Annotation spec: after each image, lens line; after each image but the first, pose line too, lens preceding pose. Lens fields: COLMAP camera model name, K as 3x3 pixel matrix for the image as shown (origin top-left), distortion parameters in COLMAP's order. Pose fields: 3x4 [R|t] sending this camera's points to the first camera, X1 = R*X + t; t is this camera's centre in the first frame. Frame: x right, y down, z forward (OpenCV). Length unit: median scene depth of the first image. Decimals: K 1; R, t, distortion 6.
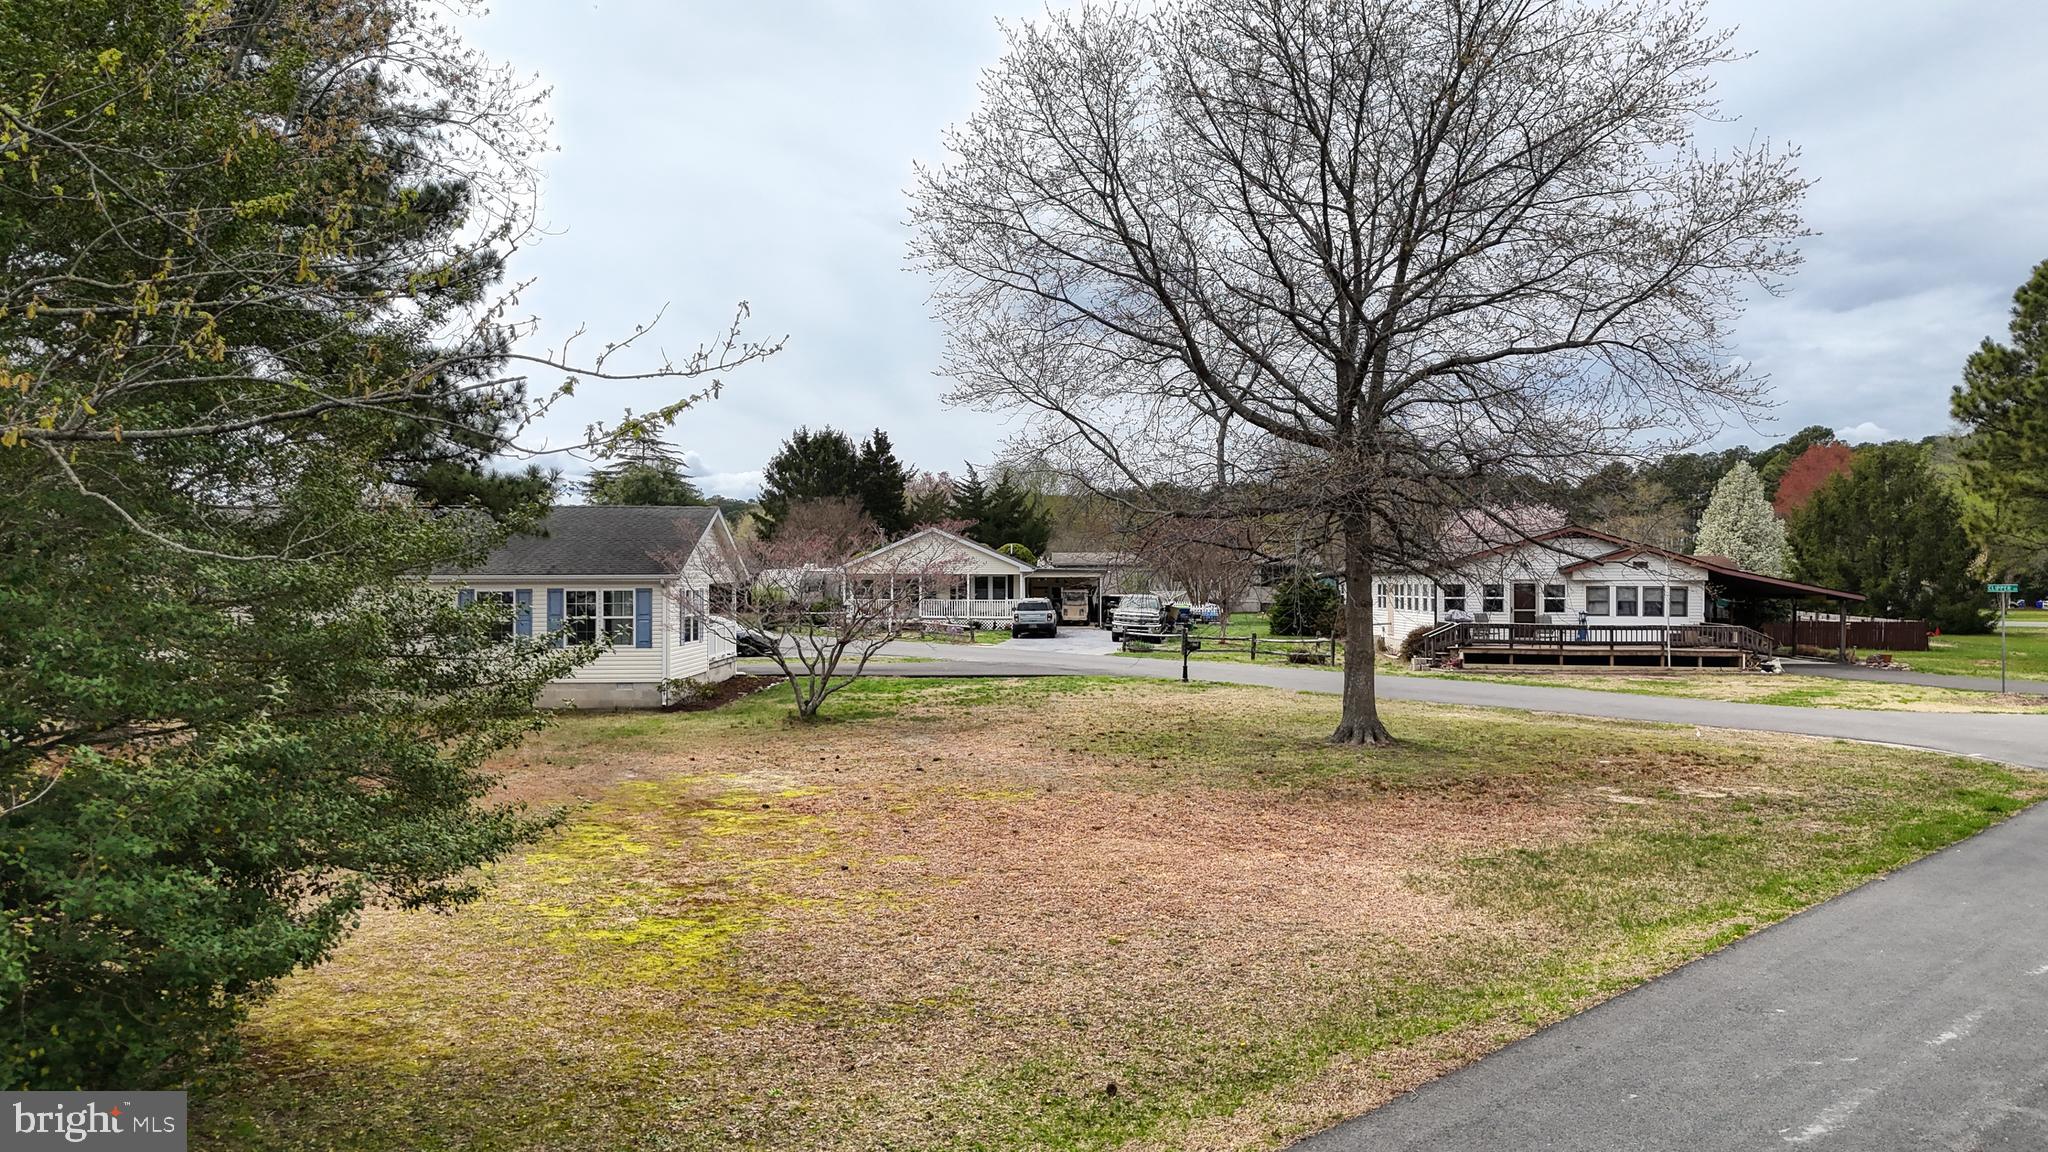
lens RADIAL K [[1511.4, 0, 1031.0], [0, 1511.4, 582.5], [0, 0, 1]] dist [0.040055, -0.019765]
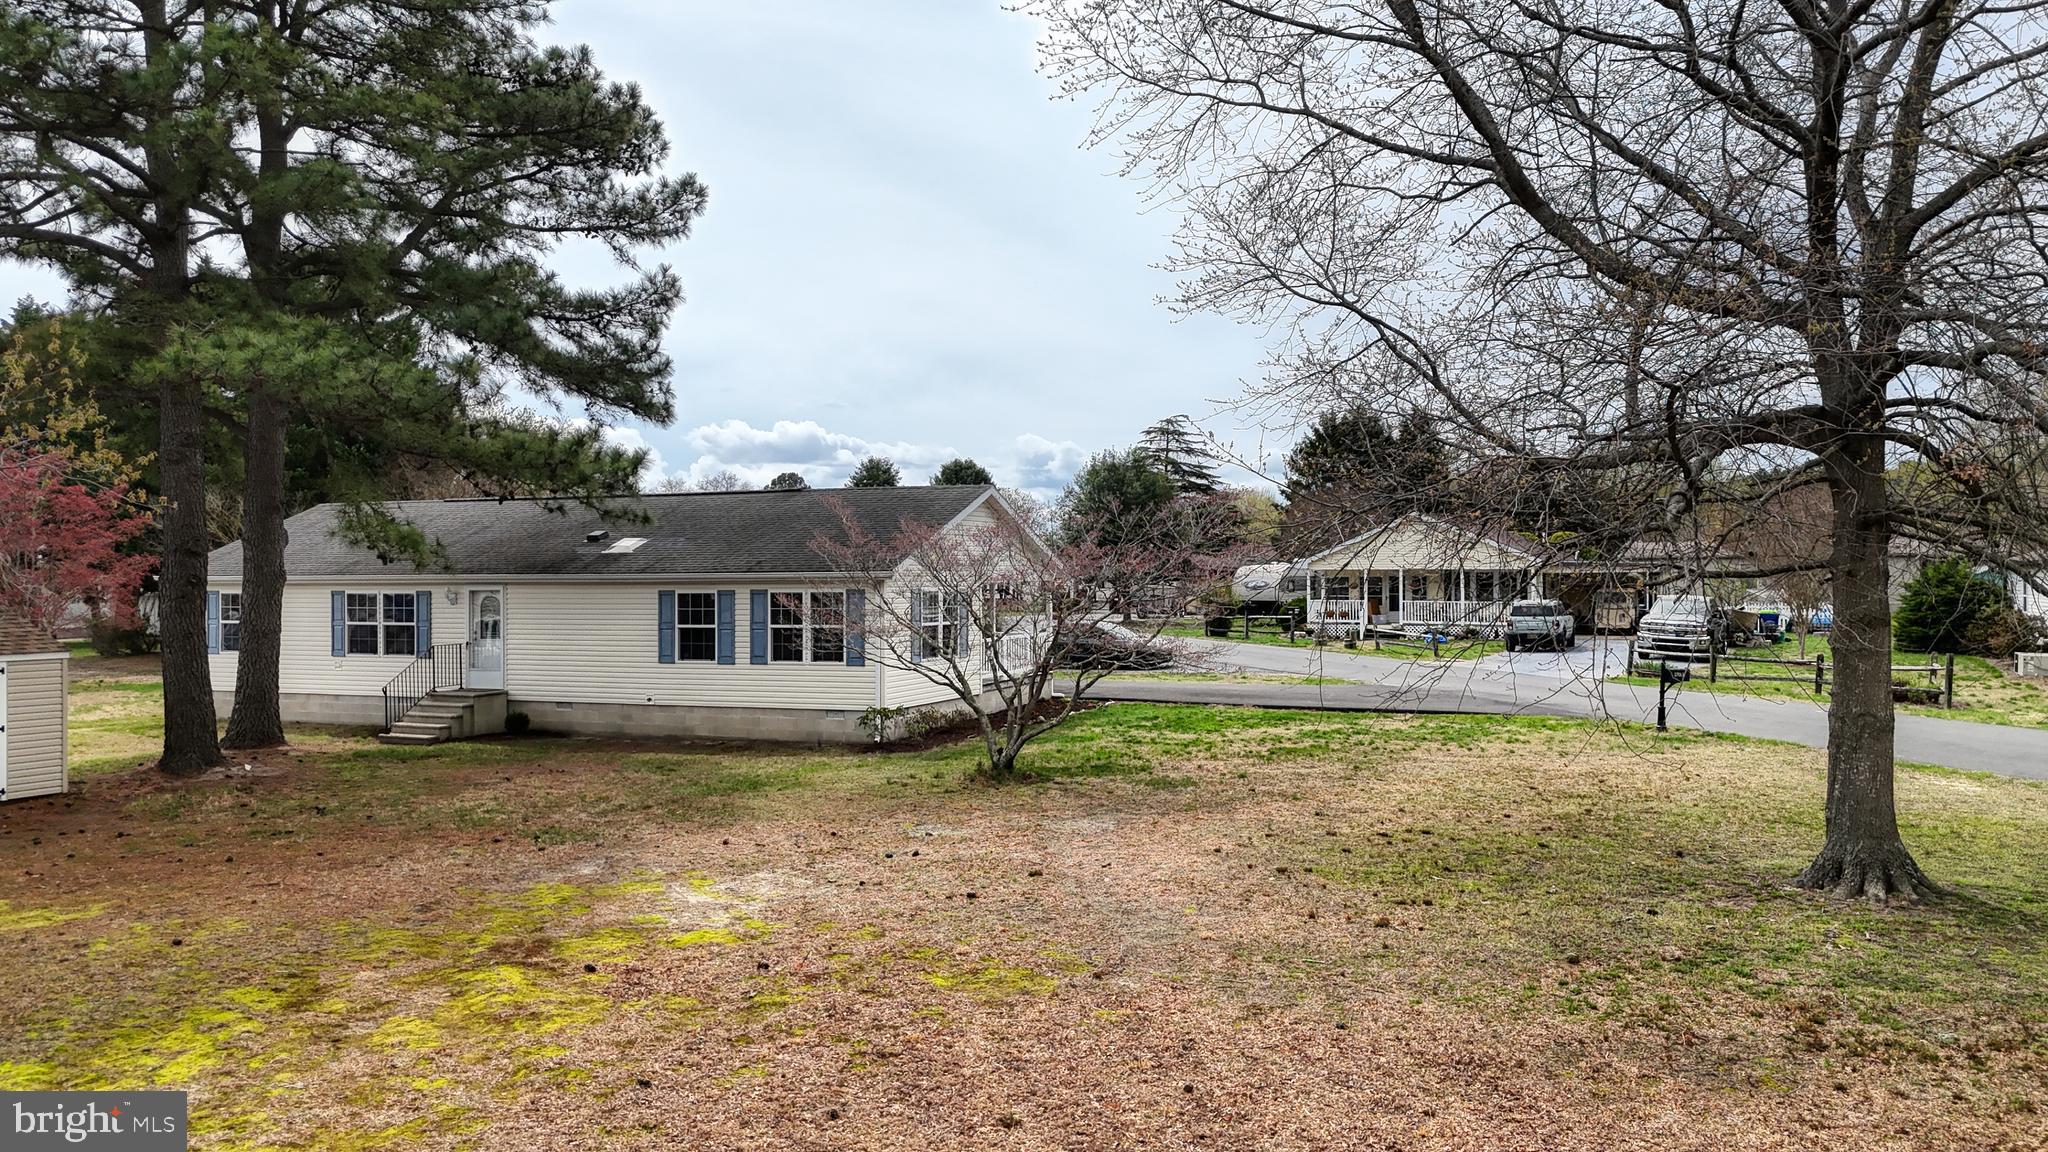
lens RADIAL K [[1511.4, 0, 1025.9], [0, 1511.4, 571.3], [0, 0, 1]] dist [0.040055, -0.019765]
pose [[0.917237, -0.005039, -0.398310, 0.133207], [0.002494, 0.999973, -0.006906, 0.000406], [0.398334, 0.005341, 0.917225, 0.333142]]
